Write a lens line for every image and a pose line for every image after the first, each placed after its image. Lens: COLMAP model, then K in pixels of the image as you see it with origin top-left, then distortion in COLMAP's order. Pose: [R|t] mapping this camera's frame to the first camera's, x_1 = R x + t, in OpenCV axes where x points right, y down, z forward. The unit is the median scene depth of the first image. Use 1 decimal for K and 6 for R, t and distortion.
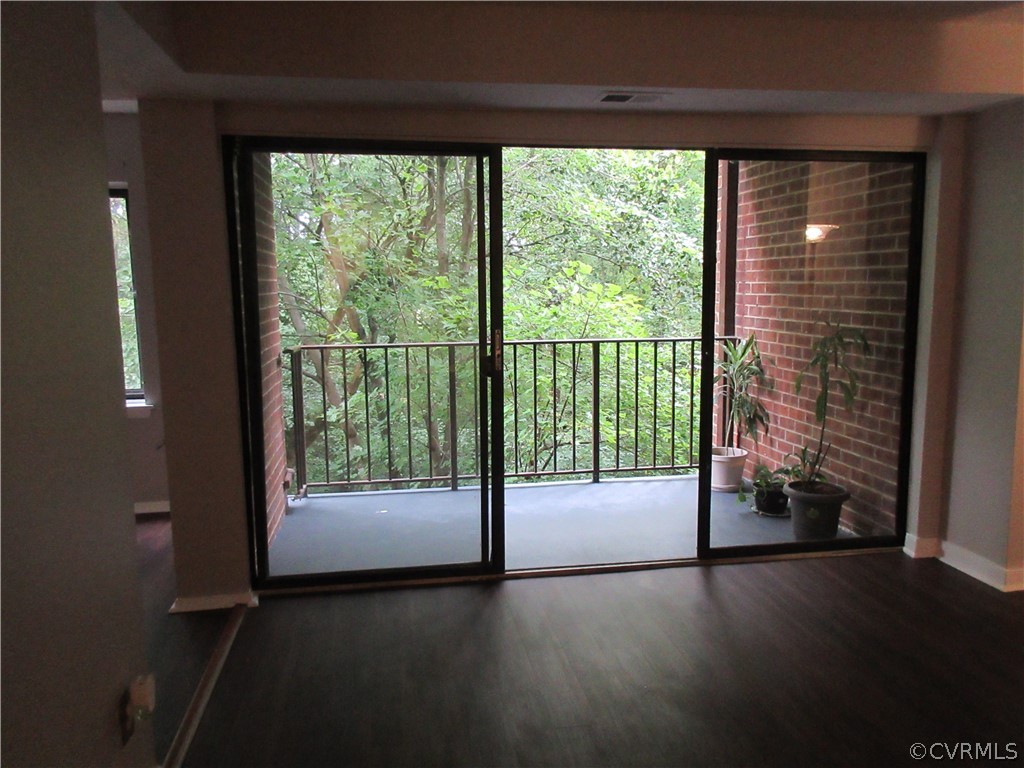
lens RADIAL K [[773.4, 0, 512.0], [0, 773.4, 384.0], [0, 0, 1]] dist [0.015761, -0.009573]
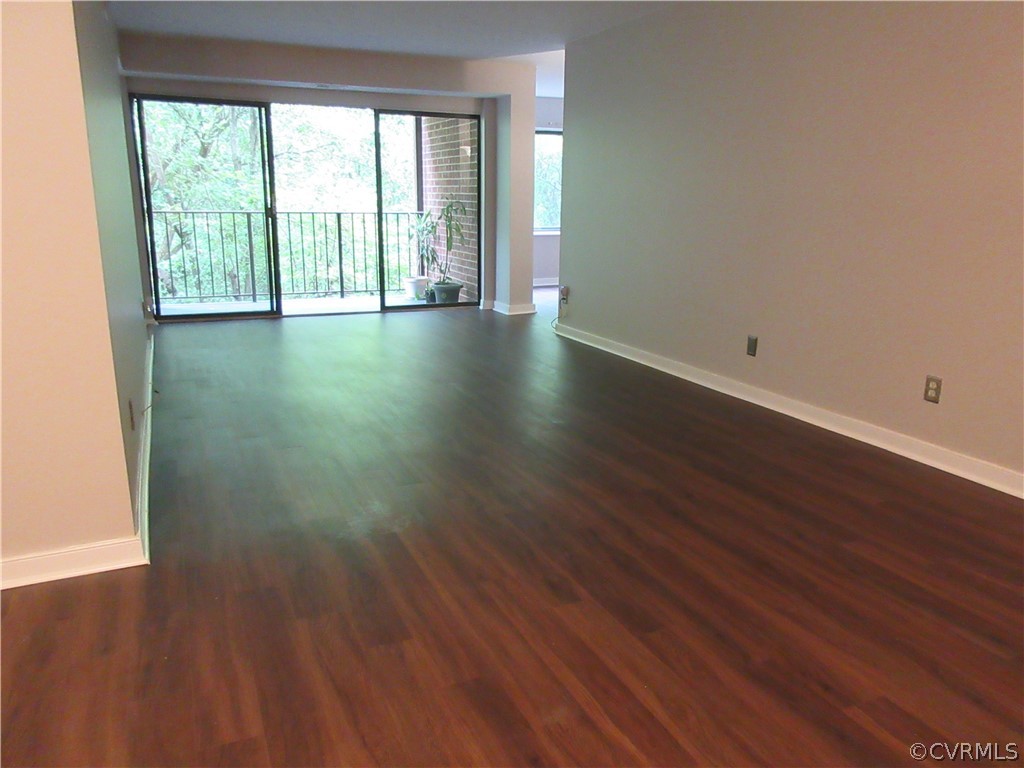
lens RADIAL K [[773.4, 0, 512.0], [0, 773.4, 384.0], [0, 0, 1]] dist [0.015761, -0.009573]
pose [[0.967996, -0.038599, 0.247978, 0.051717], [0.010975, 0.993667, 0.111828, 0.161979], [-0.250724, -0.105528, 0.962290, -0.936517]]
